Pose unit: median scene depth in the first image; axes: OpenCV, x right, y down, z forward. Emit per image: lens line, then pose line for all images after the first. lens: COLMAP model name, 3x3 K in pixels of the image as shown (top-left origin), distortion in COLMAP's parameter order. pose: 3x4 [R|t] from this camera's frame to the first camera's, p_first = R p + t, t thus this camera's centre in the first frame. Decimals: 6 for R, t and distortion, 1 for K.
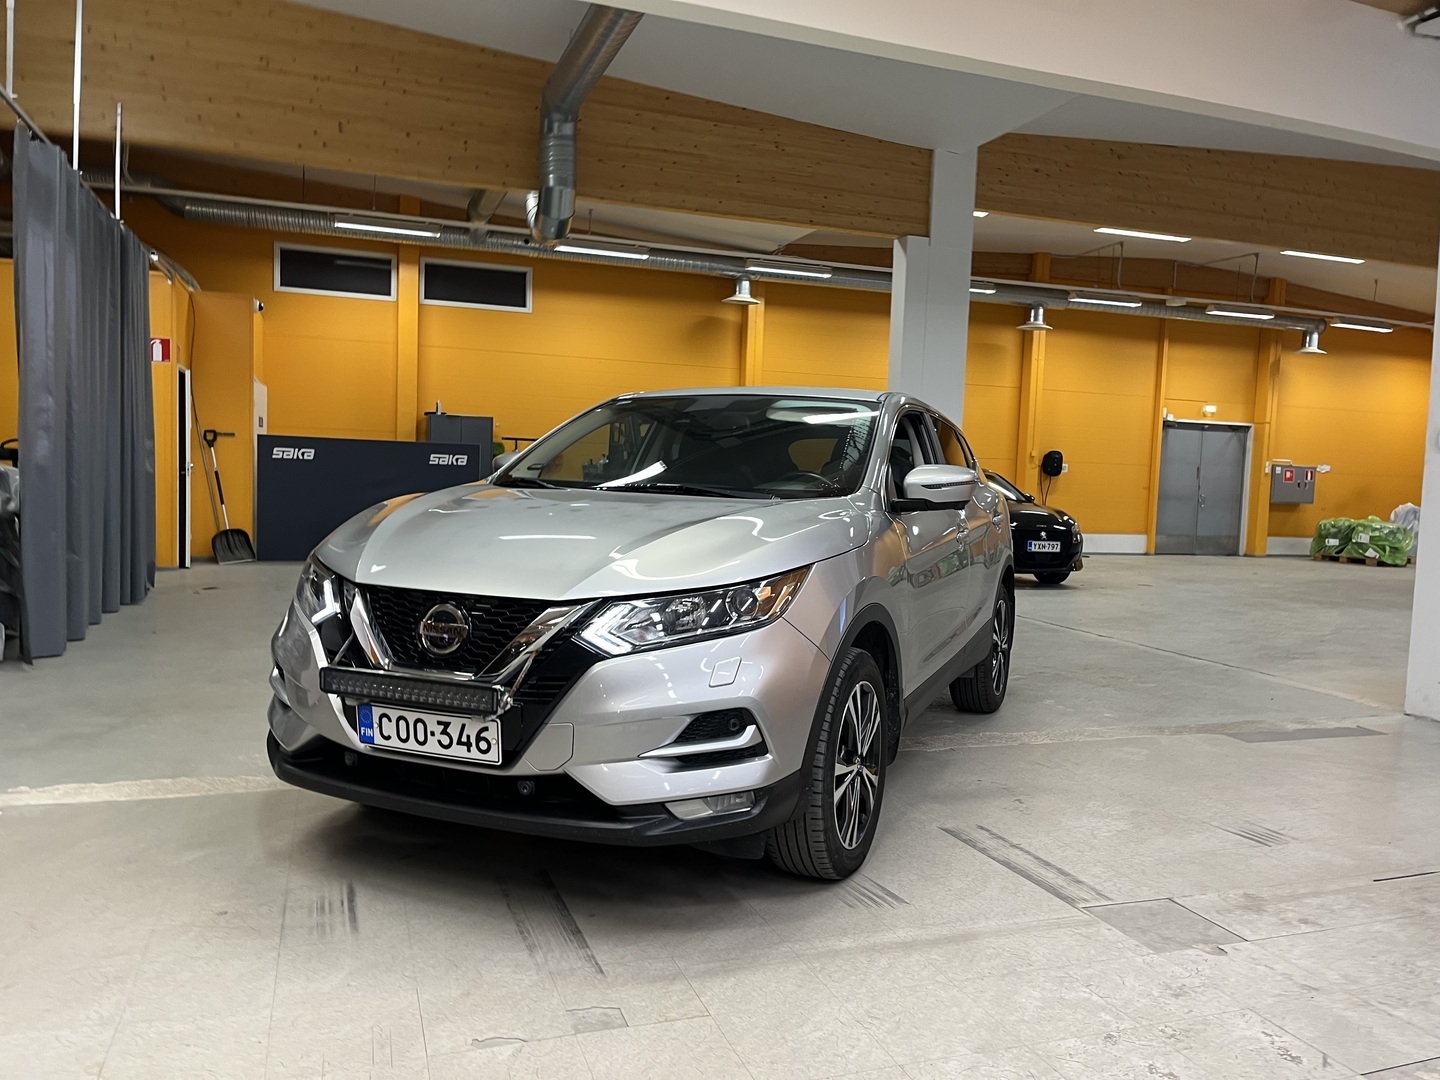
lens RADIAL K [[1084.3, 0, 725.2], [0, 1084.3, 544.9], [0, 0, 1]] dist [0.037495, -0.057099]
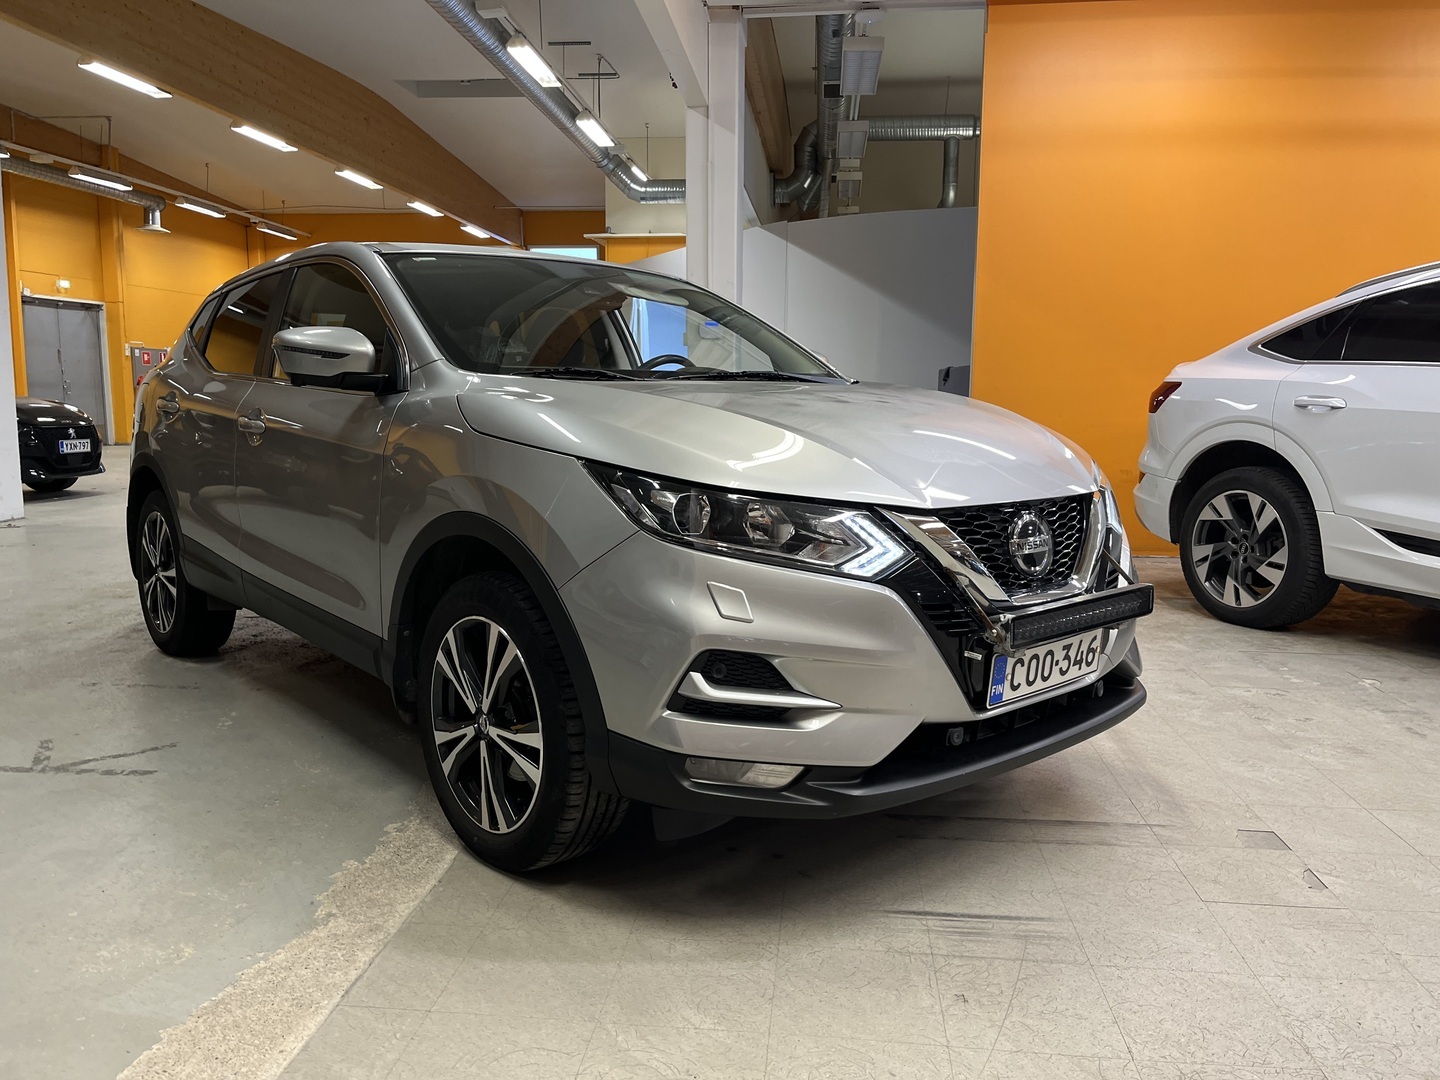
lens RADIAL K [[1084.3, 0, 723.9], [0, 1084.3, 537.2], [0, 0, 1]] dist [0.037495, -0.057099]
pose [[0.438893, -0.156029, 0.884889, -0.163948], [0.067476, 0.987750, 0.140699, -0.009252], [-0.896002, -0.002043, 0.444045, 0.123676]]
